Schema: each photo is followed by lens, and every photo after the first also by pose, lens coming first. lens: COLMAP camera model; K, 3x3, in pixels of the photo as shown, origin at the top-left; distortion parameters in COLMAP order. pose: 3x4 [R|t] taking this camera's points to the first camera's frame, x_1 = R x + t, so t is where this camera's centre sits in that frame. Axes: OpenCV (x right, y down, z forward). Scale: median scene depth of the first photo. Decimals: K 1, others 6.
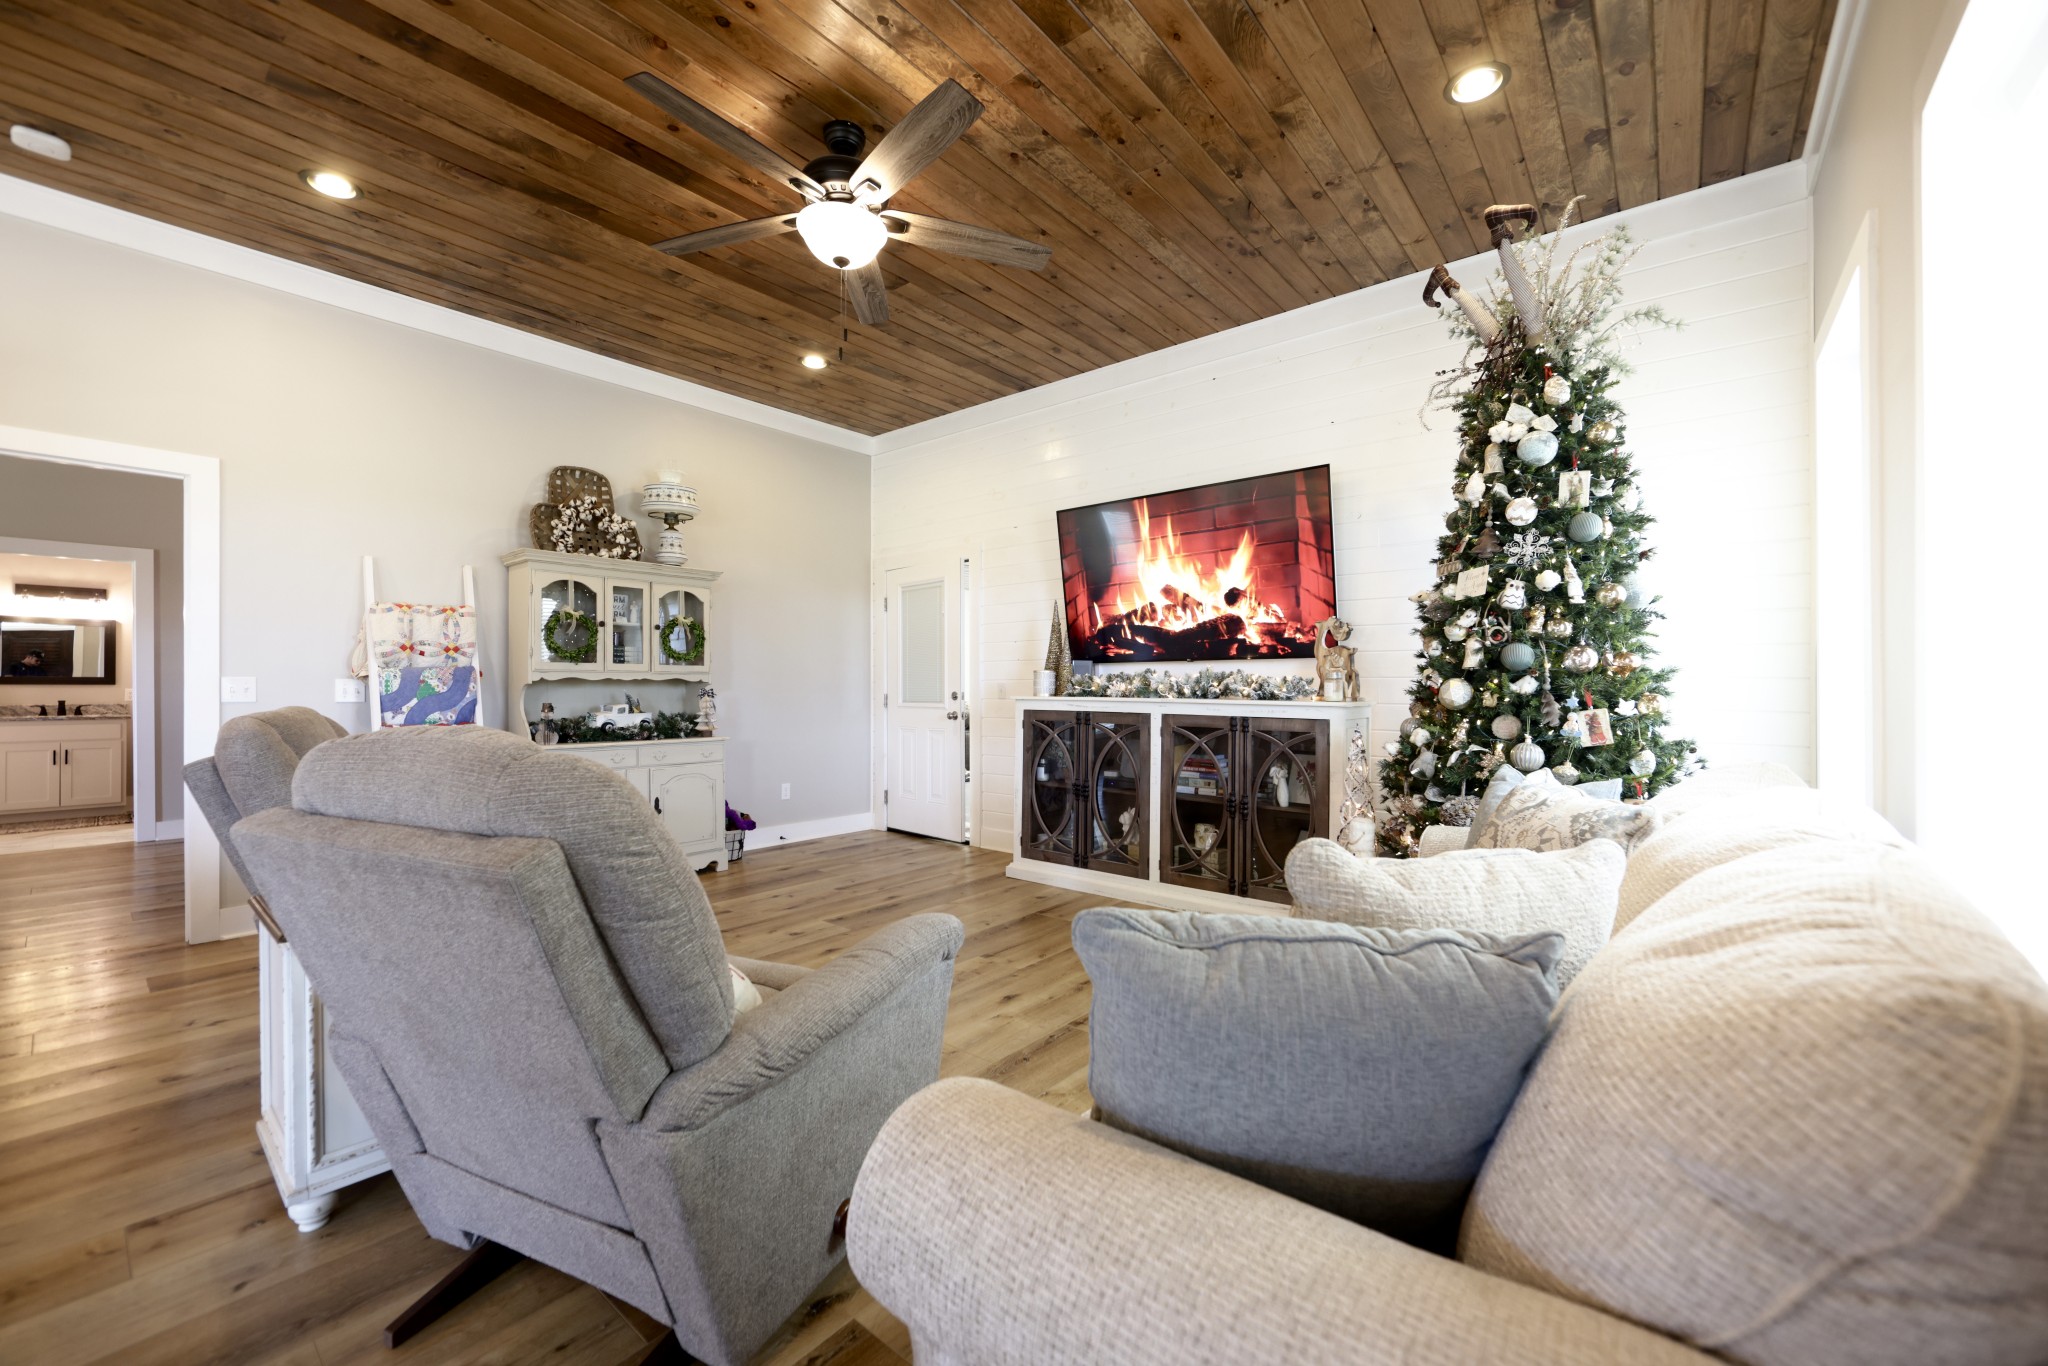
lens RADIAL K [[801.3, 0, 1033.3], [0, 801.3, 681.6], [0, 0, 1]] dist [-0.012148, 0.001275]
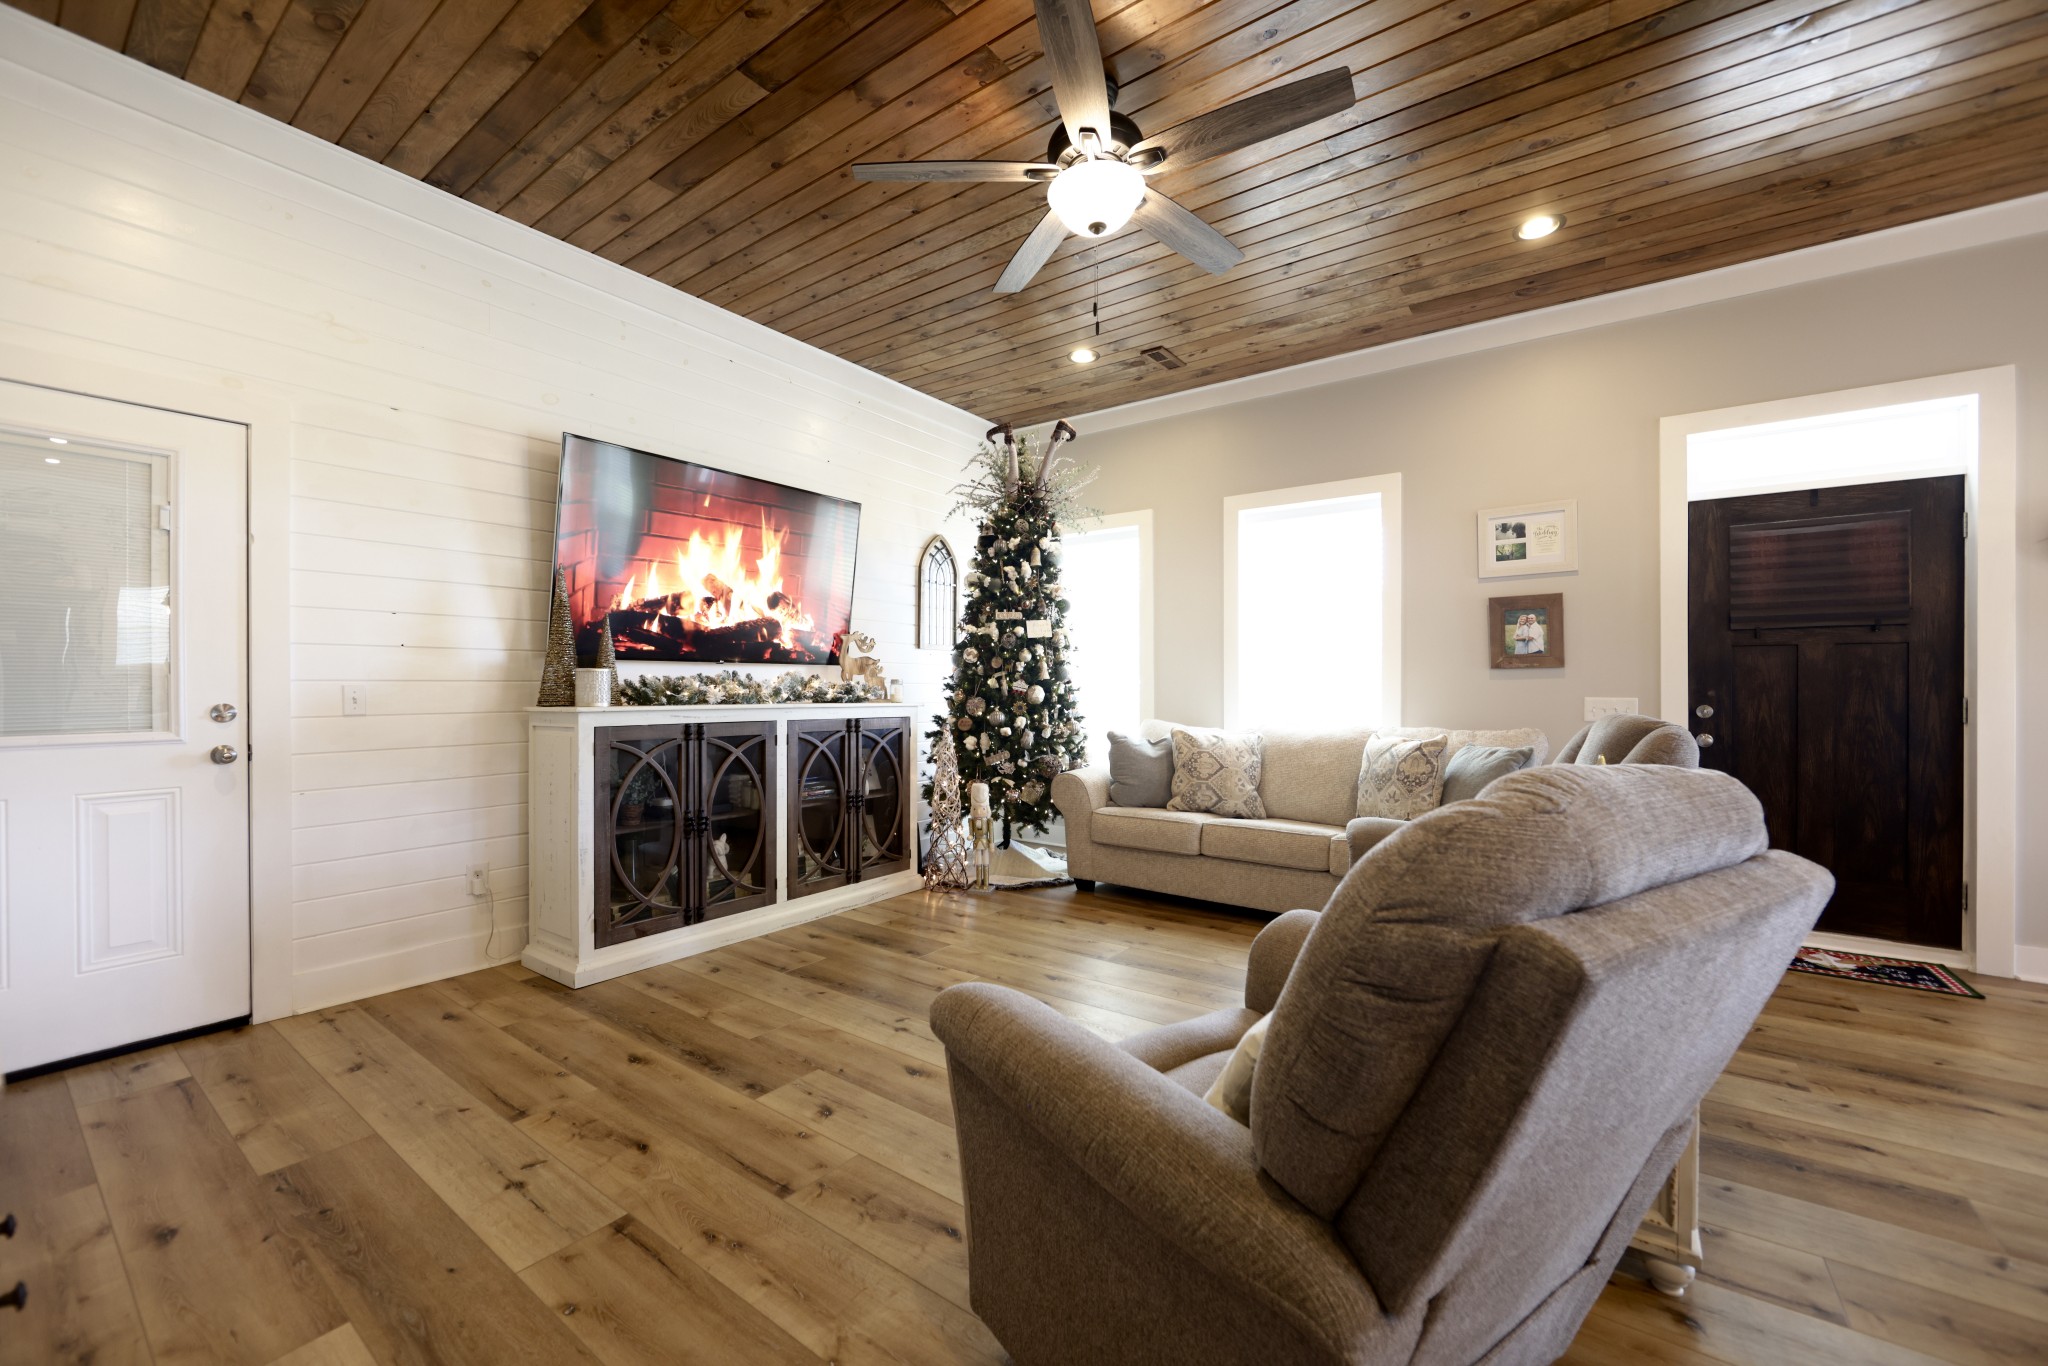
lens RADIAL K [[801.3, 0, 1013.2], [0, 801.3, 684.6], [0, 0, 1]] dist [-0.012148, 0.001275]
pose [[-0.040895, 0.003467, 0.999157, -0.753369], [-0.004703, 0.999982, -0.003662, 0.000461], [-0.999152, -0.004848, -0.040878, 0.743473]]
